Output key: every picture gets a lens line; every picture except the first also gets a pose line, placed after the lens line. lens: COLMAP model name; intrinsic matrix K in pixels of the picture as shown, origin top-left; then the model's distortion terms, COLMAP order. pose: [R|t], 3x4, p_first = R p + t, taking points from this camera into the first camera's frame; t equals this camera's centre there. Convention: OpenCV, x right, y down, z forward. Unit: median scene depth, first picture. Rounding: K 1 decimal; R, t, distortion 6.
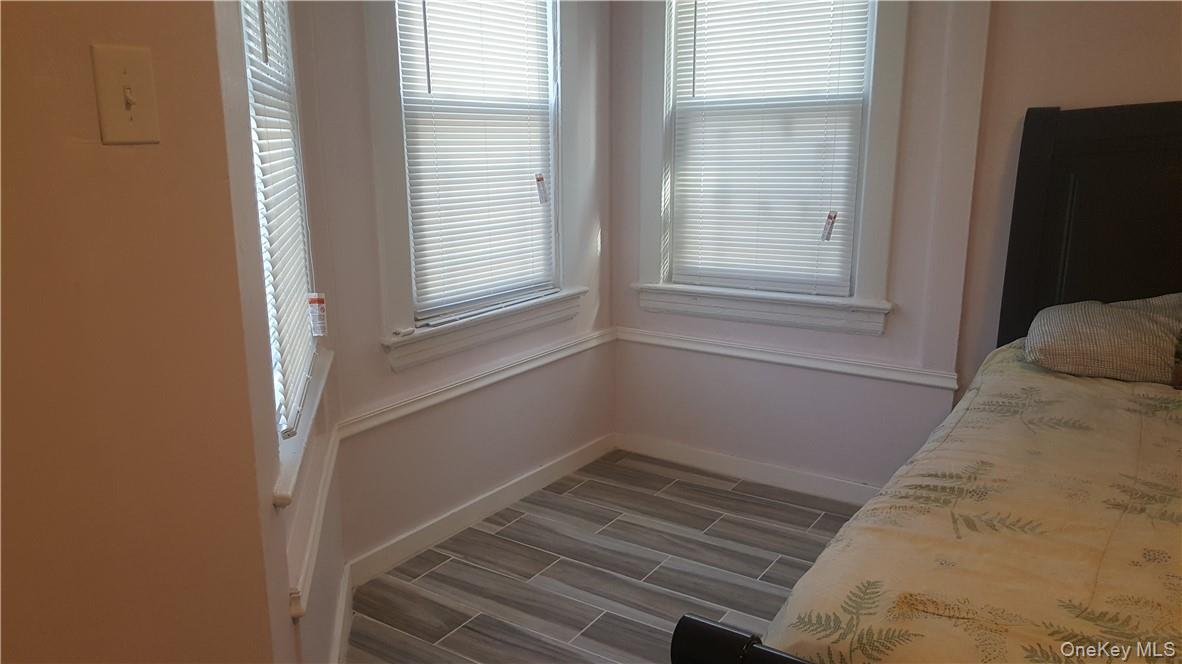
lens RADIAL K [[865.7, 0, 591.0], [0, 865.7, 332.0], [0, 0, 1]] dist [0.242542, -0.512806]
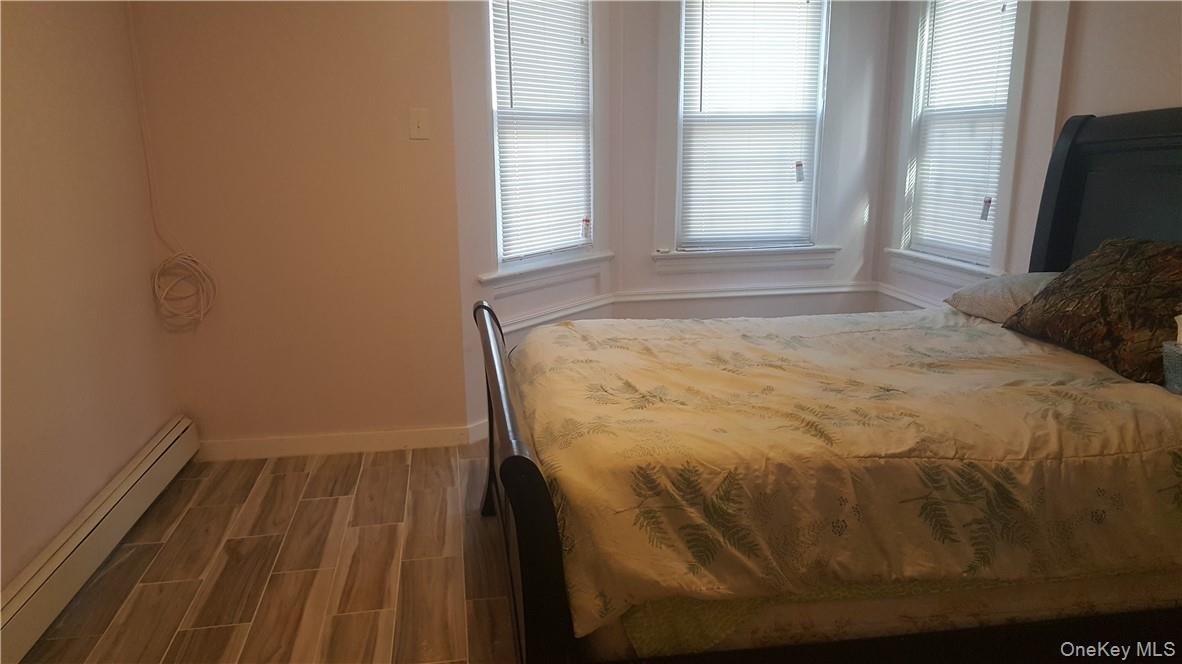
lens RADIAL K [[861.2, 0, 591.0], [0, 861.2, 332.0], [0, 0, 1]] dist [0.073017, -0.102229]
pose [[0.700722, 0.161008, -0.695029, 0.737802], [-0.155721, 0.985229, 0.071239, 0.048579], [0.696233, 0.058312, 0.715444, -0.249853]]
